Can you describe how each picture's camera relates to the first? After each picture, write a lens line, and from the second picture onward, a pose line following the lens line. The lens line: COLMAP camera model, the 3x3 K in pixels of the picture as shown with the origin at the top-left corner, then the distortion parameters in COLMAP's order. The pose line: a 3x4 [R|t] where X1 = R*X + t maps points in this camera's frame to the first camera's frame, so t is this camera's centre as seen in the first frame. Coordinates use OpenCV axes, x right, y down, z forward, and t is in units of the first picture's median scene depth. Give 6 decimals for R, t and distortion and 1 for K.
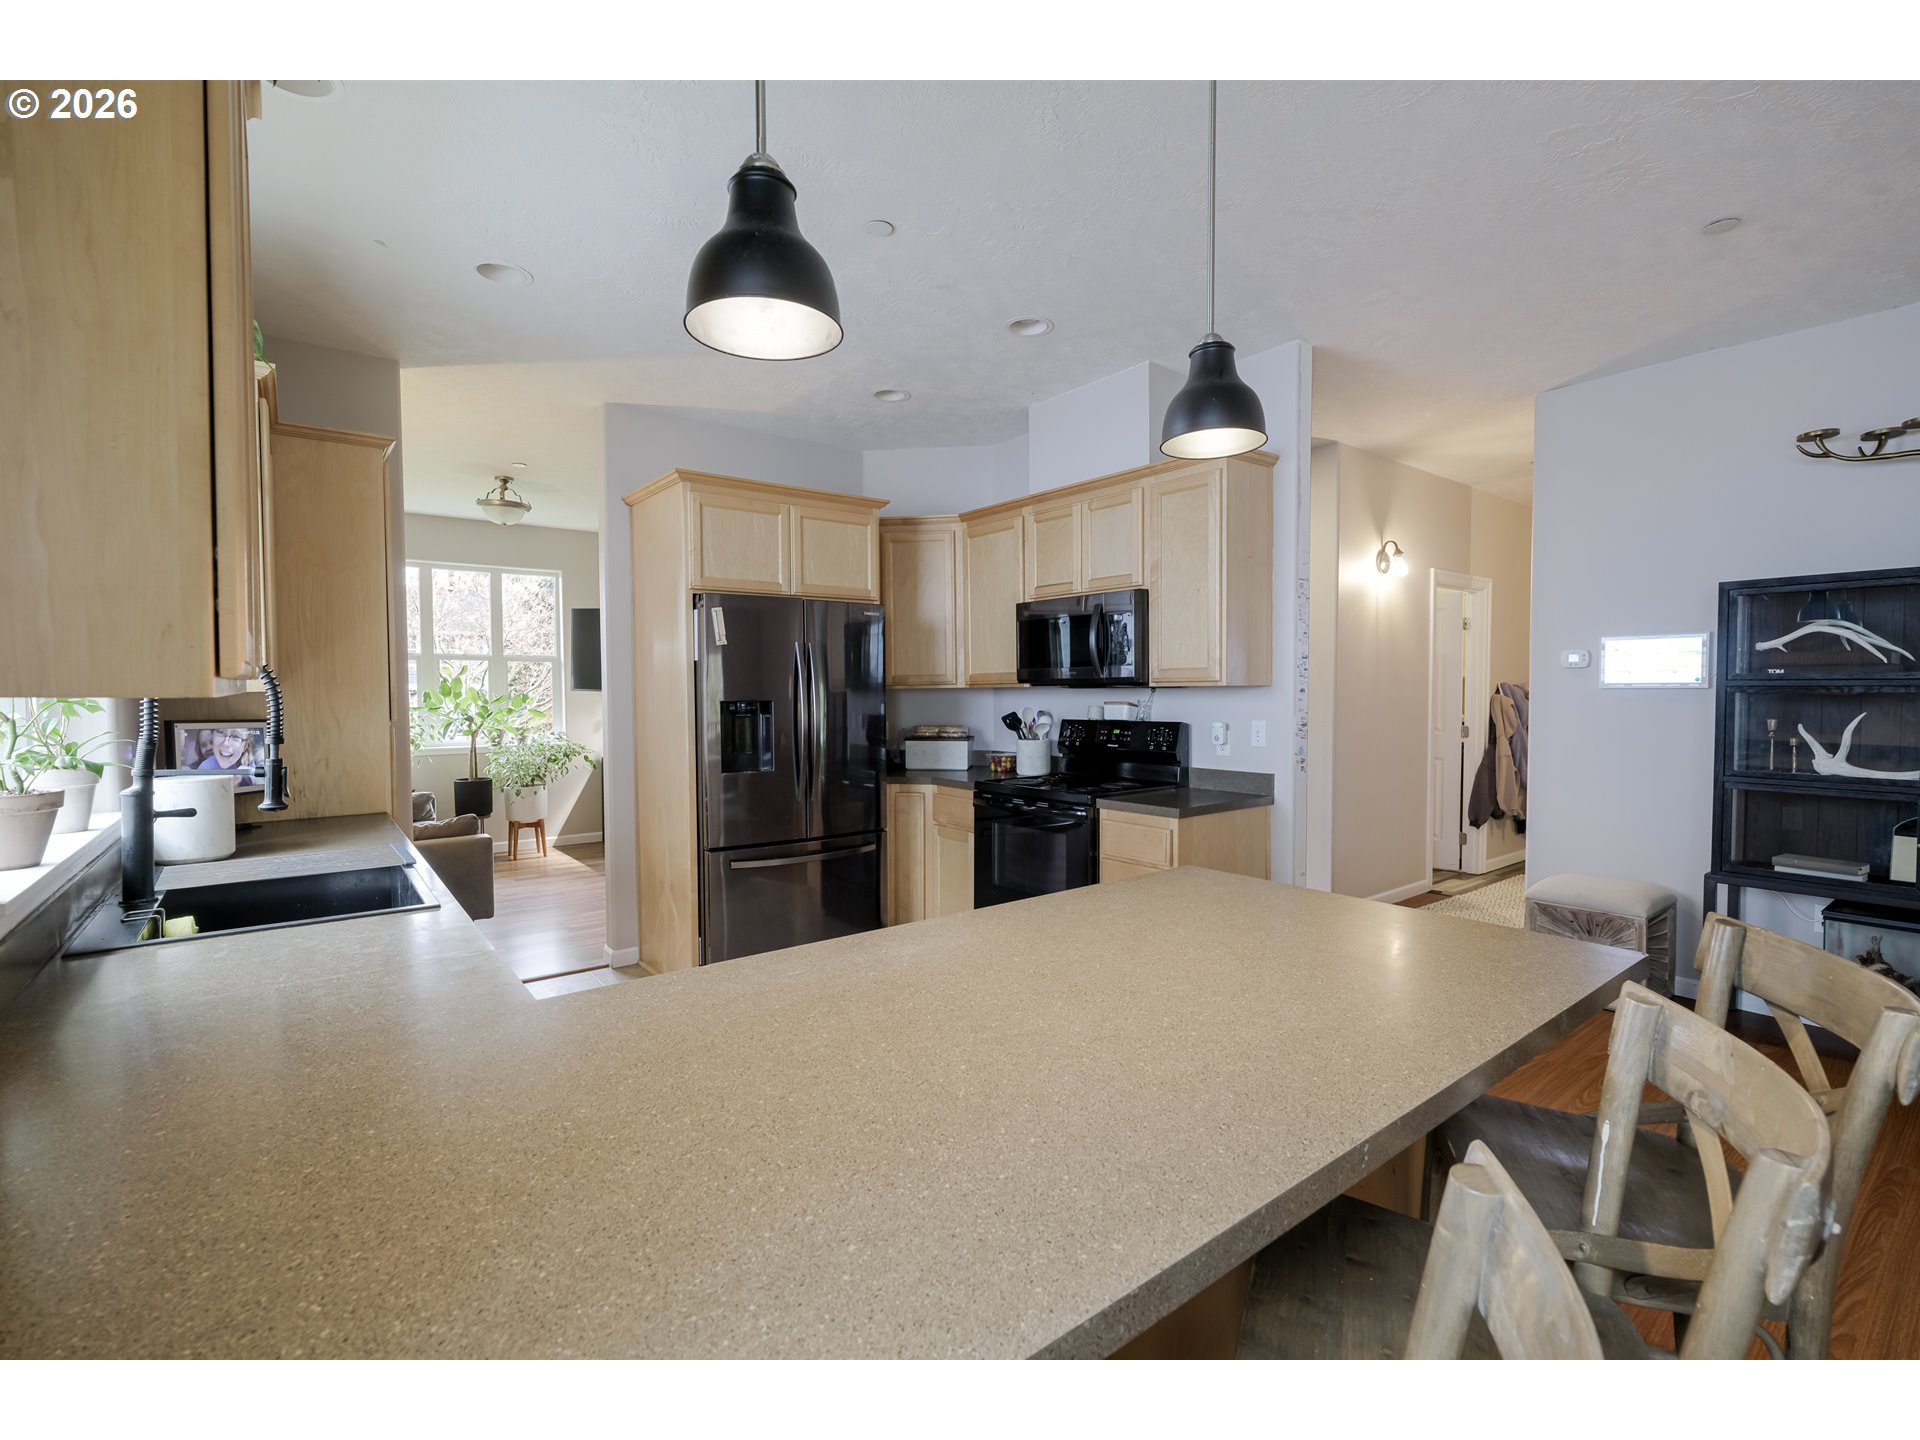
lens RADIAL K [[874.0, 0, 960.0], [0, 874.0, 720.0], [0, 0, 1]] dist [-0.003958, 0.000082]
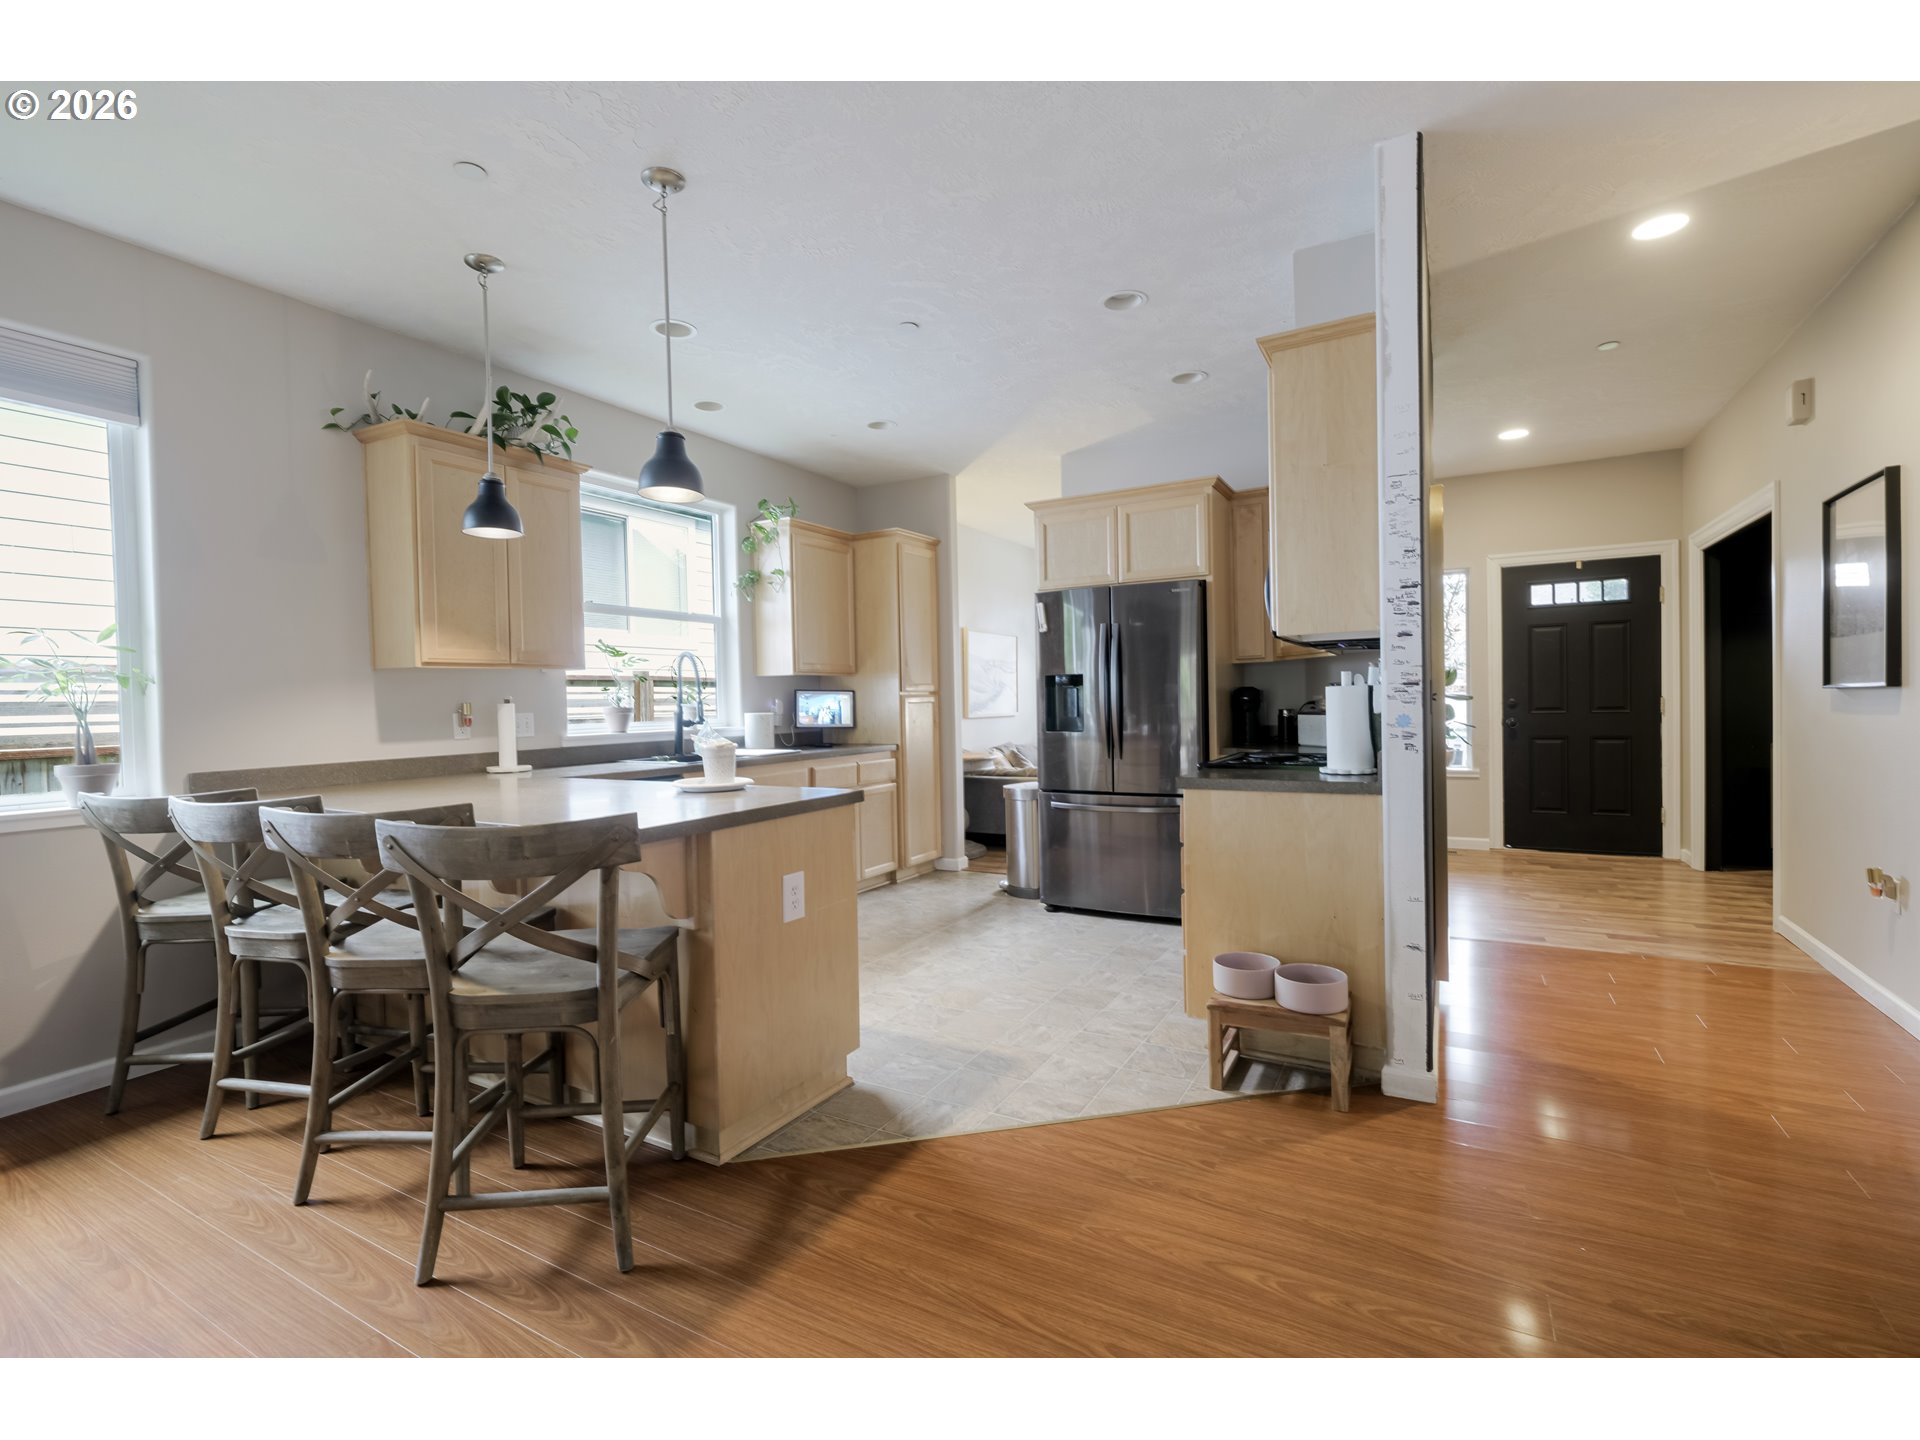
lens RADIAL K [[874.0, 0, 960.0], [0, 874.0, 720.0], [0, 0, 1]] dist [-0.003958, 0.000082]
pose [[0.391851, 0.018020, -0.919852, 0.854152], [-0.011265, 0.999827, 0.014788, 0.026522], [0.919960, 0.004567, 0.391986, 0.377457]]
